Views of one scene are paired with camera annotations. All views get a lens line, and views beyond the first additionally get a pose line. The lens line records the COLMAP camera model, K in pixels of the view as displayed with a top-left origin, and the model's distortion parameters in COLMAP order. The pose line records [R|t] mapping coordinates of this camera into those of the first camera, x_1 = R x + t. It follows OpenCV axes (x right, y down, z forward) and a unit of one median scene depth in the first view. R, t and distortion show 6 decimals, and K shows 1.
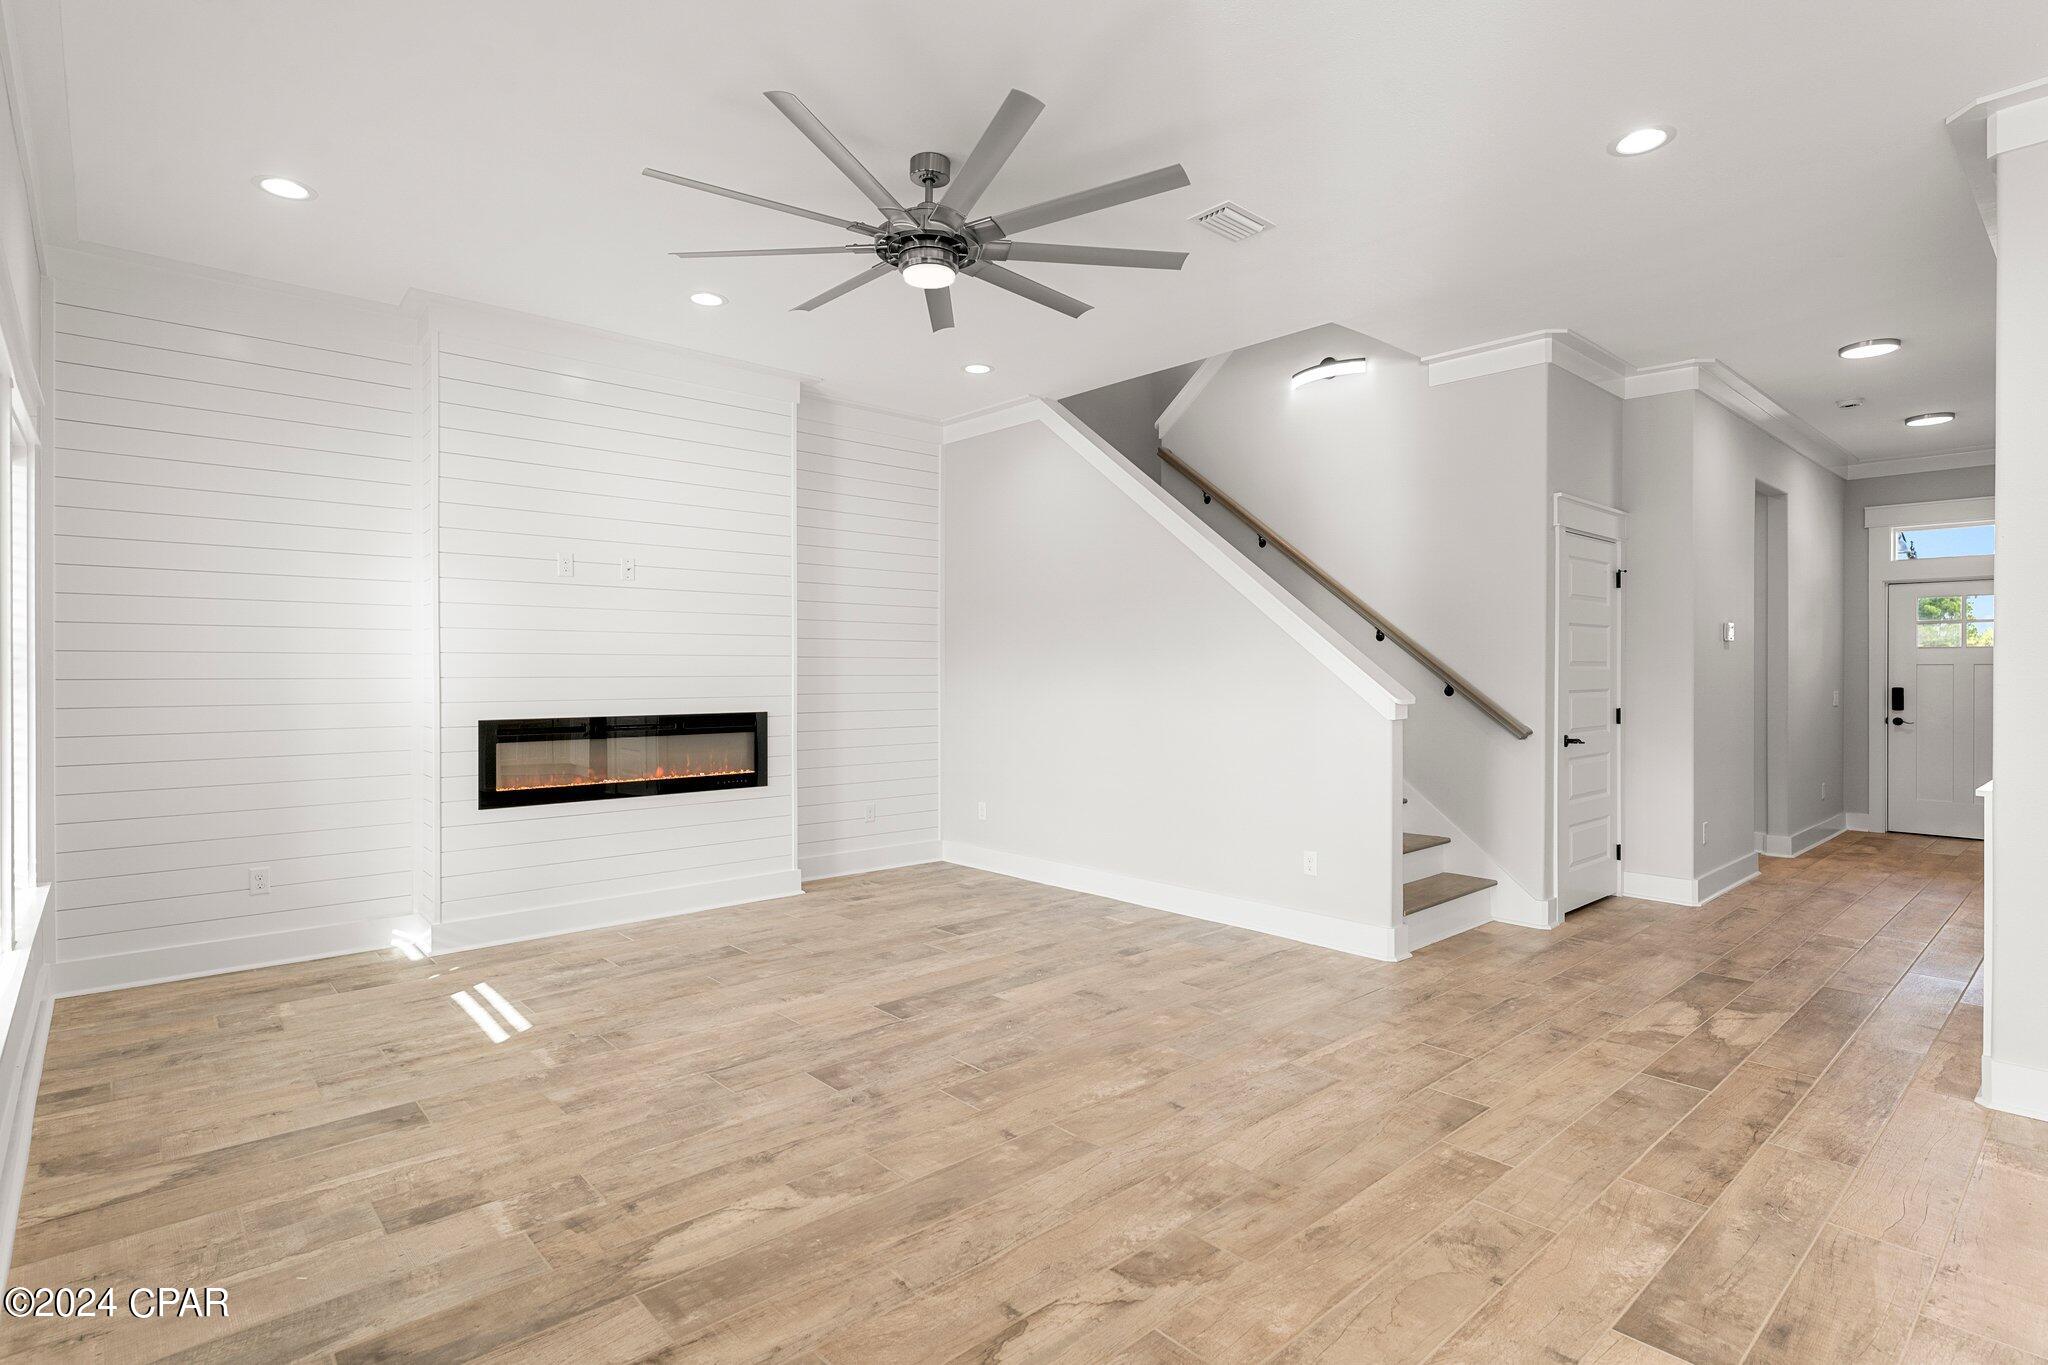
lens RADIAL K [[1035.0, 0, 1026.7], [0, 1035.0, 679.8], [0, 0, 1]] dist [-0.004200, 0.001222]
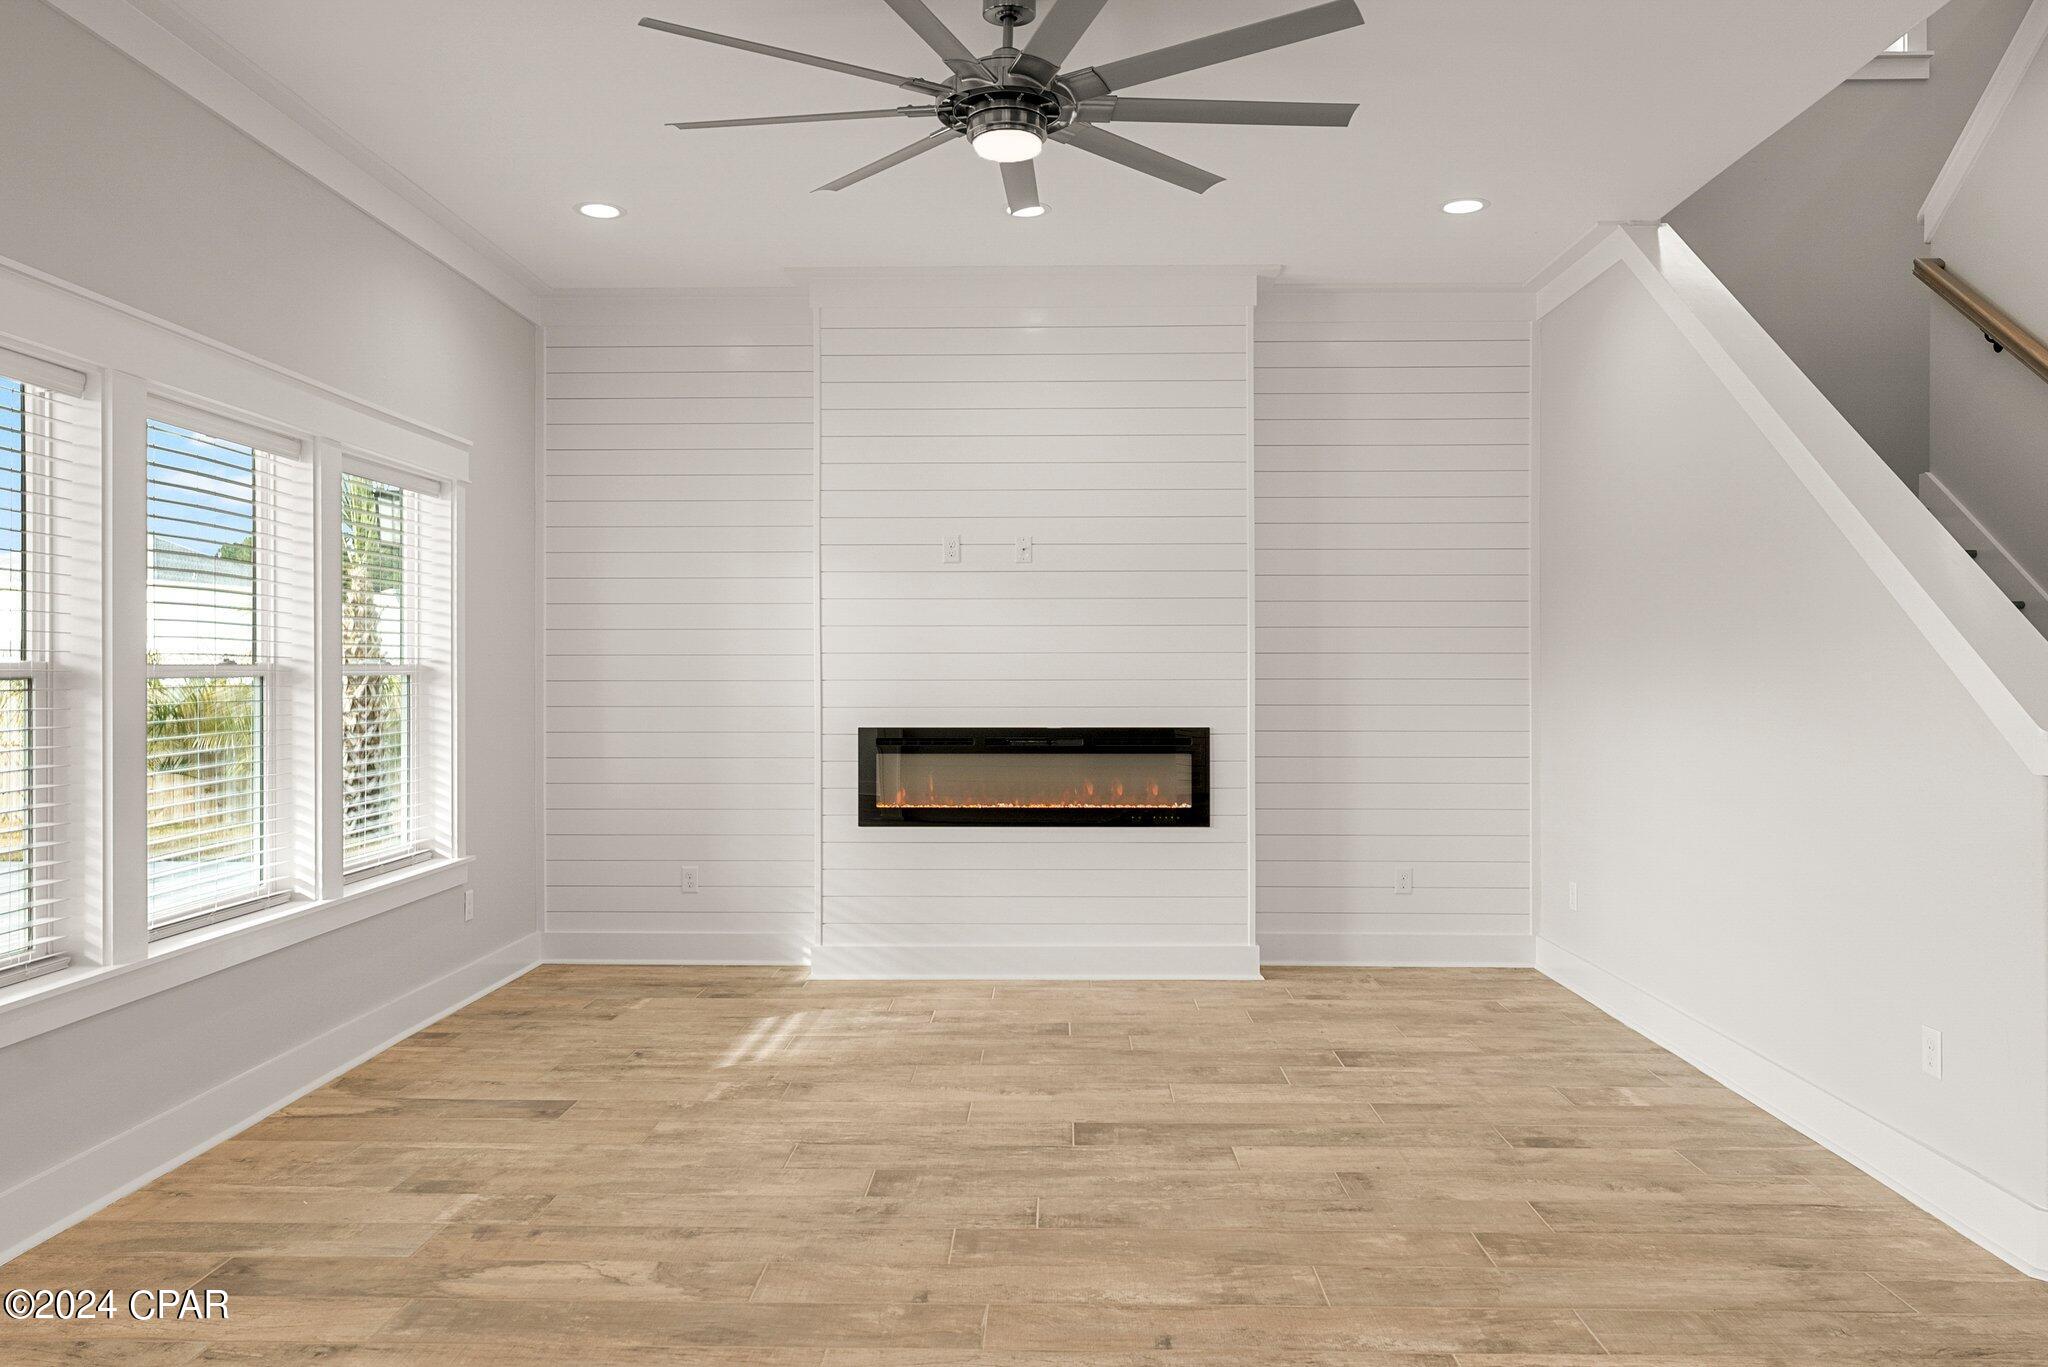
lens RADIAL K [[1462.9, 0, 1003.4], [0, 1462.9, 674.7], [0, 0, 1]] dist [-0.004699, 0.002546]
pose [[0.718000, 0.000490, -0.696043, 0.593645], [-0.005340, 0.999974, -0.004805, -0.001874], [0.696023, 0.007166, 0.717984, 0.222943]]
